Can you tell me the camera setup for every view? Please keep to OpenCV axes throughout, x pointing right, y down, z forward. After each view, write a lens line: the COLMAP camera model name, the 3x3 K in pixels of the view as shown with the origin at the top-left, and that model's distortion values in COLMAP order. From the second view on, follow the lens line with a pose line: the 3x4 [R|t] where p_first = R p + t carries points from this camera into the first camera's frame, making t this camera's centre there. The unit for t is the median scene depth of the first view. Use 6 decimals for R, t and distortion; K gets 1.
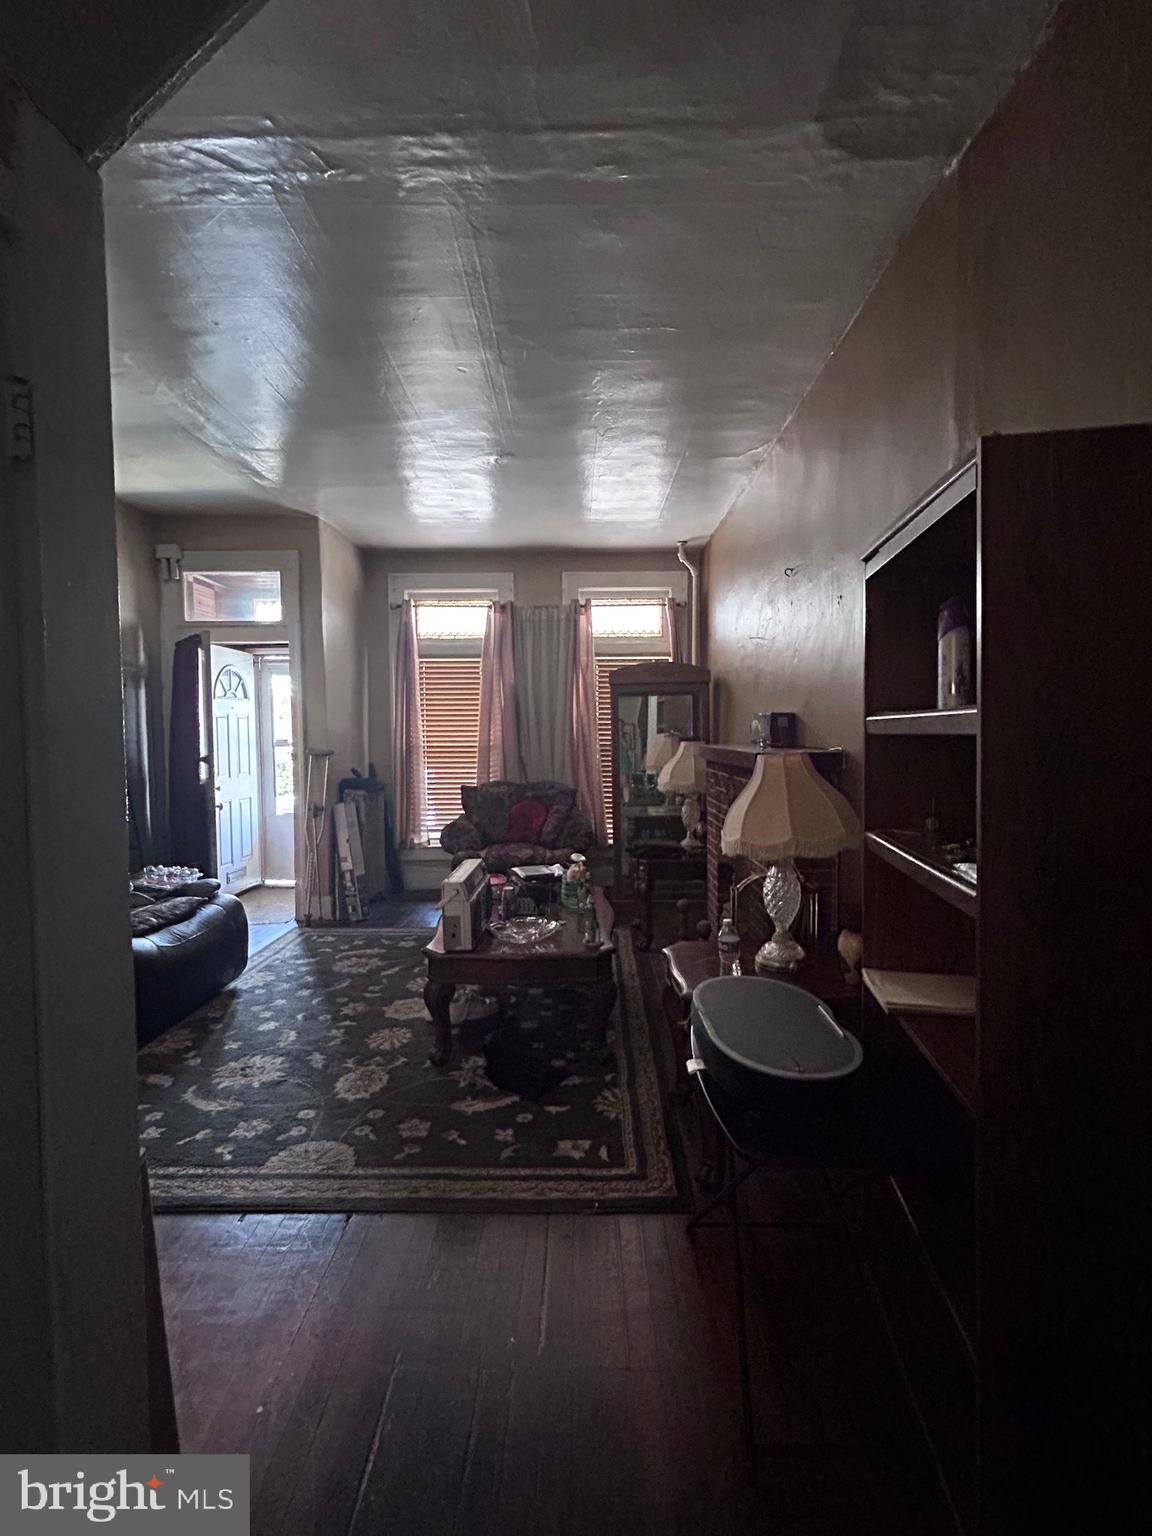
lens RADIAL K [[714.5, 0, 572.2], [0, 714.5, 767.2], [0, 0, 1]] dist [0.006723, -0.000088]
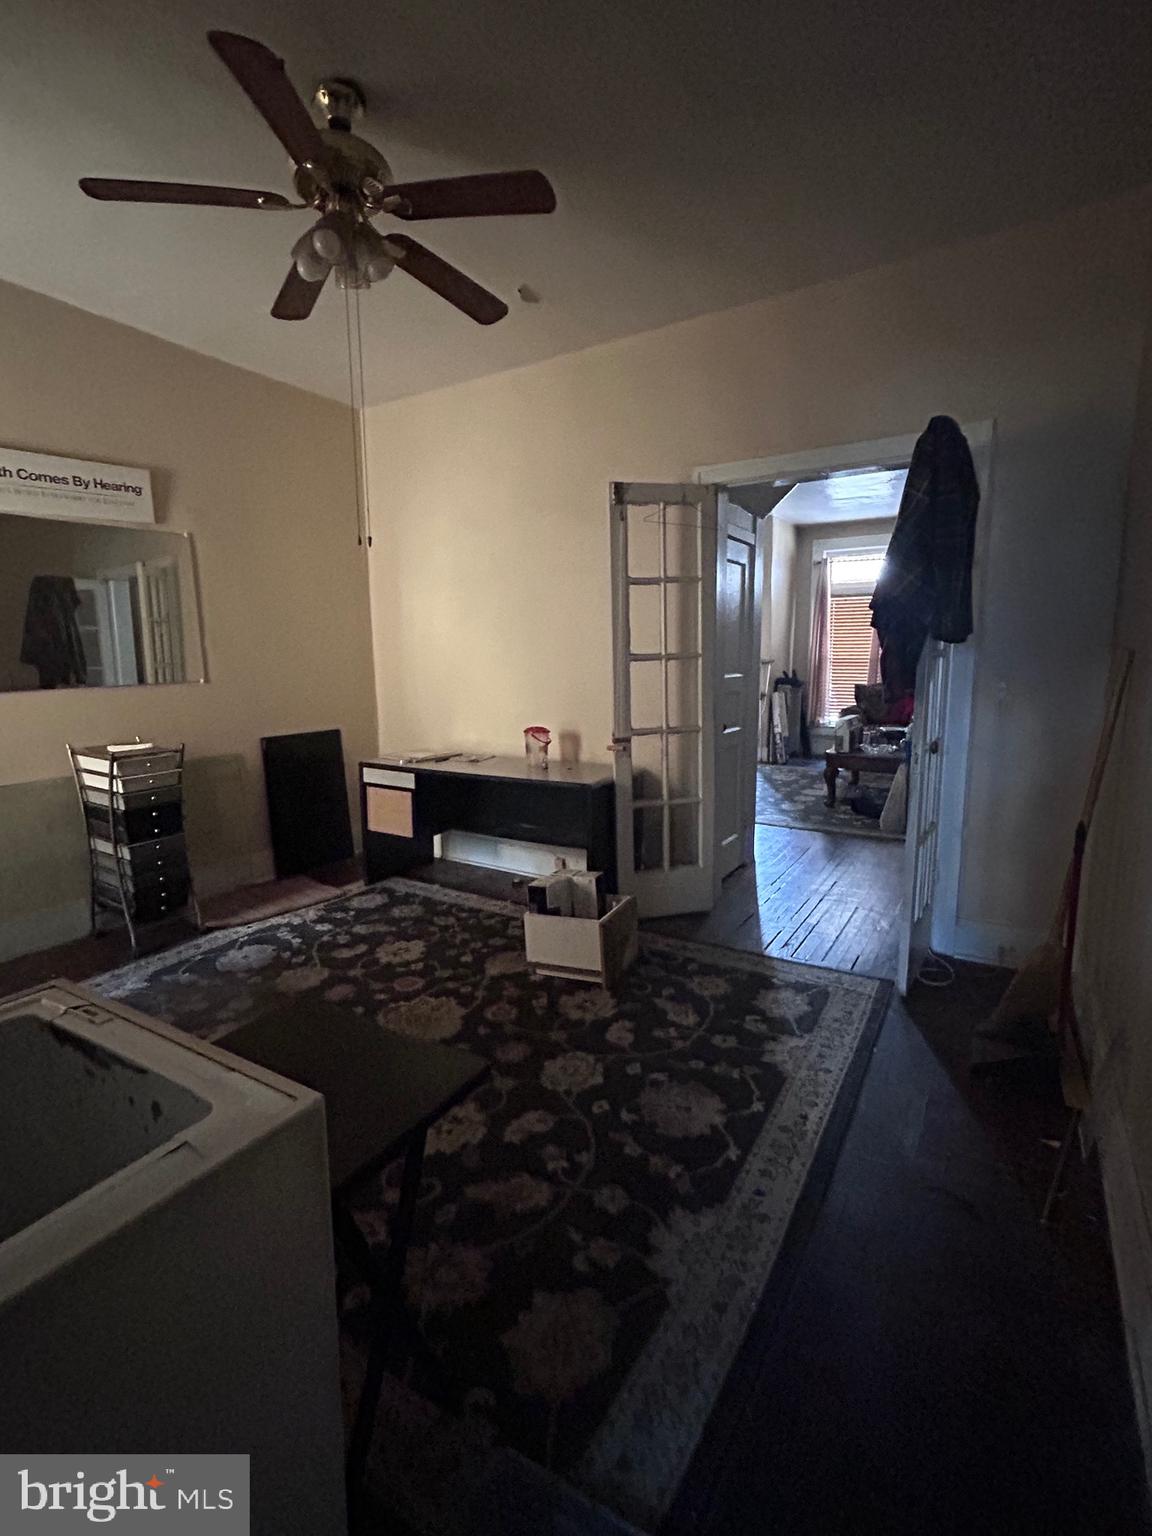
lens RADIAL K [[714.5, 0, 570.6], [0, 714.5, 765.1], [0, 0, 1]] dist [0.006723, -0.000088]
pose [[0.852724, 0.076021, -0.516801, 0.127807], [-0.020362, 0.993439, 0.112536, 0.039133], [0.521965, -0.085439, 0.848677, -0.616926]]
